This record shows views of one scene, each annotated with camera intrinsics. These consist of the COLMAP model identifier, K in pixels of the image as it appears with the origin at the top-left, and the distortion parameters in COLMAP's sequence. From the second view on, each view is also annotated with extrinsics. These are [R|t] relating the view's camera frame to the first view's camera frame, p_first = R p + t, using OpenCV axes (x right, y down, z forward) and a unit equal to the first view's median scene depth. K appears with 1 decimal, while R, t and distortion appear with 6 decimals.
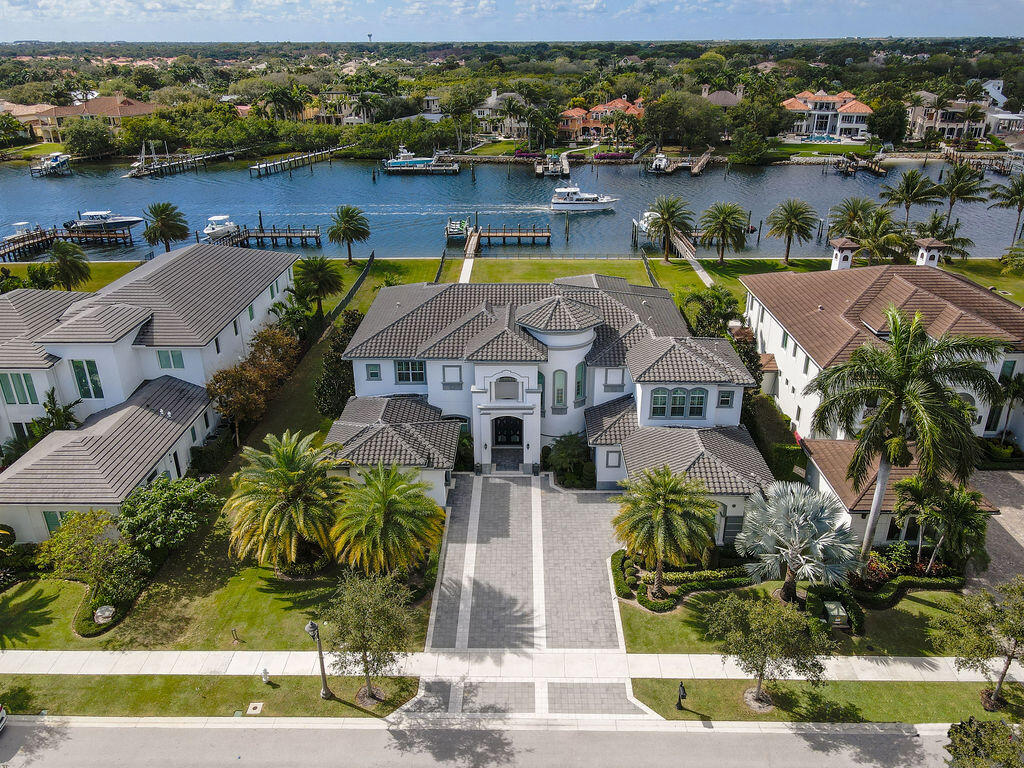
lens RADIAL K [[760.1, 0, 515.4], [0, 760.1, 383.5], [0, 0, 1]] dist [0.009625, 0.006528]
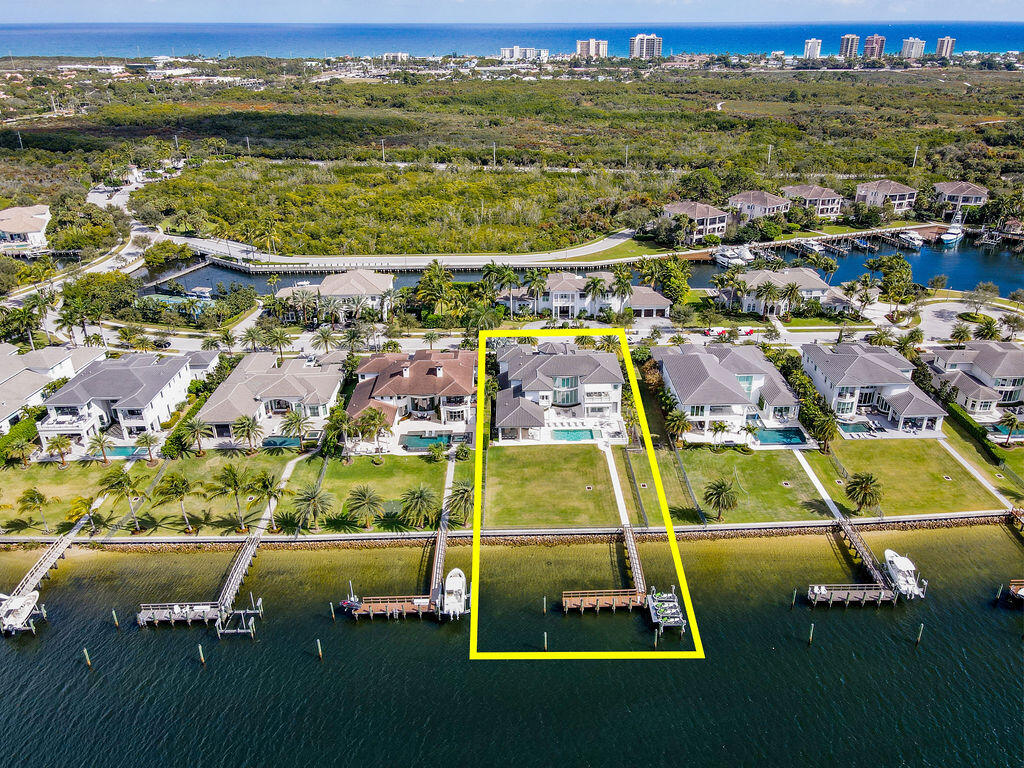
lens RADIAL K [[760.1, 0, 515.4], [0, 760.1, 383.5], [0, 0, 1]] dist [0.009625, 0.006528]
pose [[-0.998474, 0.030323, -0.046160, 0.349502], [-0.015423, 0.649442, 0.760255, -2.576179], [0.053031, 0.759806, -0.647983, 3.346241]]
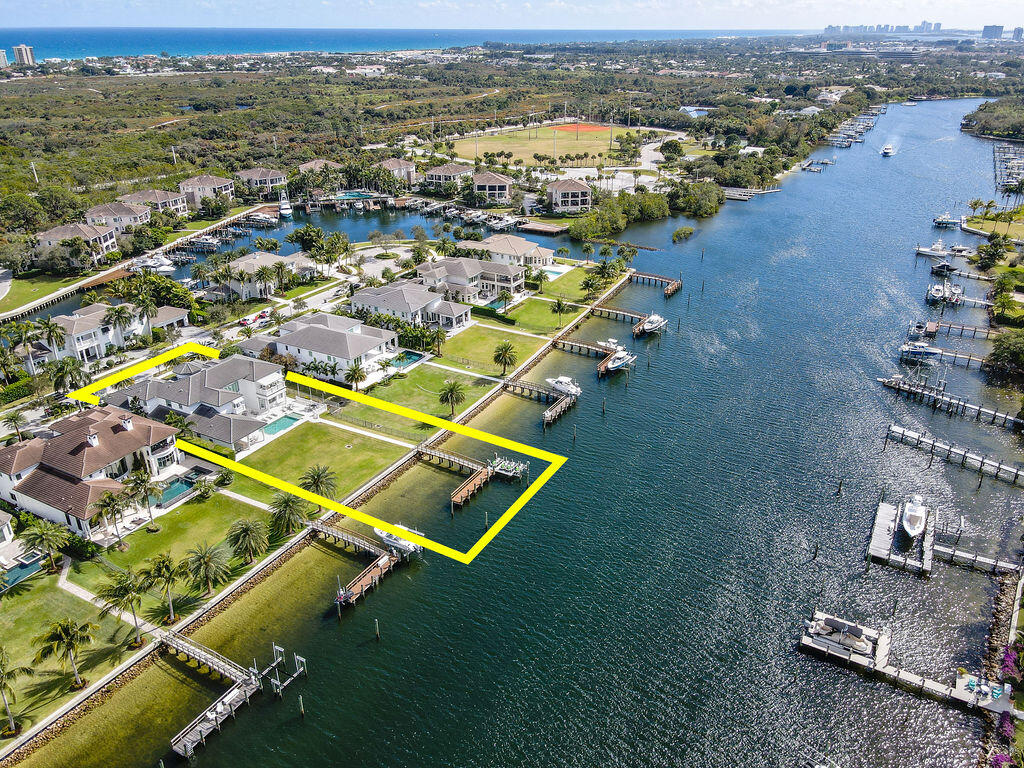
lens RADIAL K [[760.1, 0, 515.4], [0, 760.1, 383.5], [0, 0, 1]] dist [0.009625, 0.006528]
pose [[-0.472140, 0.379321, -0.795738, 2.037226], [-0.356572, 0.743364, 0.565921, -2.452762], [0.806189, 0.550932, -0.215717, 2.949746]]
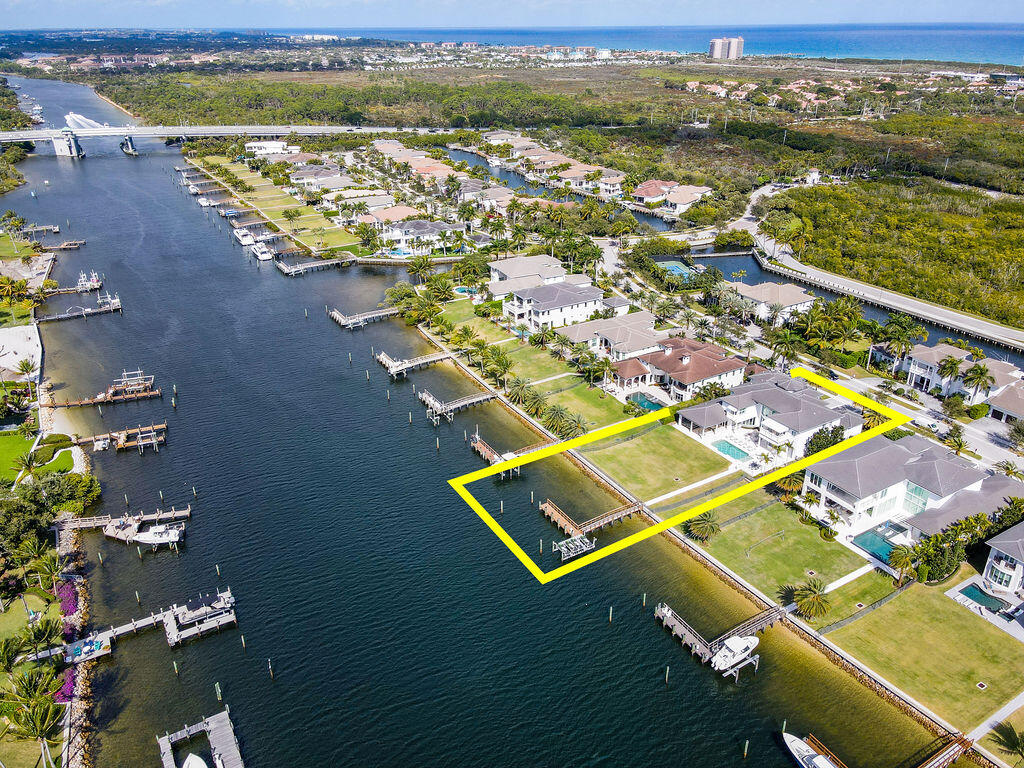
lens RADIAL K [[760.1, 0, 515.4], [0, 760.1, 383.5], [0, 0, 1]] dist [0.009625, 0.006528]
pose [[-0.519246, -0.355366, 0.777238, -2.092972], [0.360195, 0.733730, 0.576108, -2.681803], [-0.775012, 0.579099, -0.252986, 2.988167]]
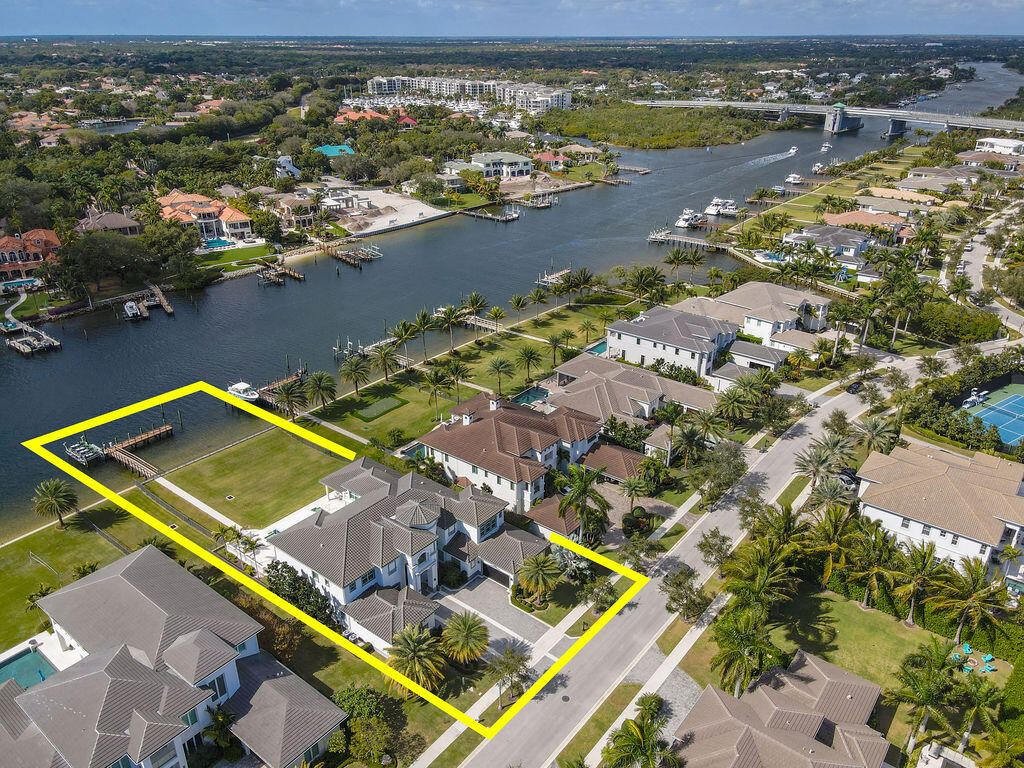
lens RADIAL K [[760.1, 0, 515.4], [0, 760.1, 383.5], [0, 0, 1]] dist [0.009625, 0.006528]
pose [[0.606347, -0.324740, 0.725870, -1.160856], [0.315526, 0.936133, 0.155237, -0.654879], [-0.729923, 0.134903, 0.670085, -0.574527]]
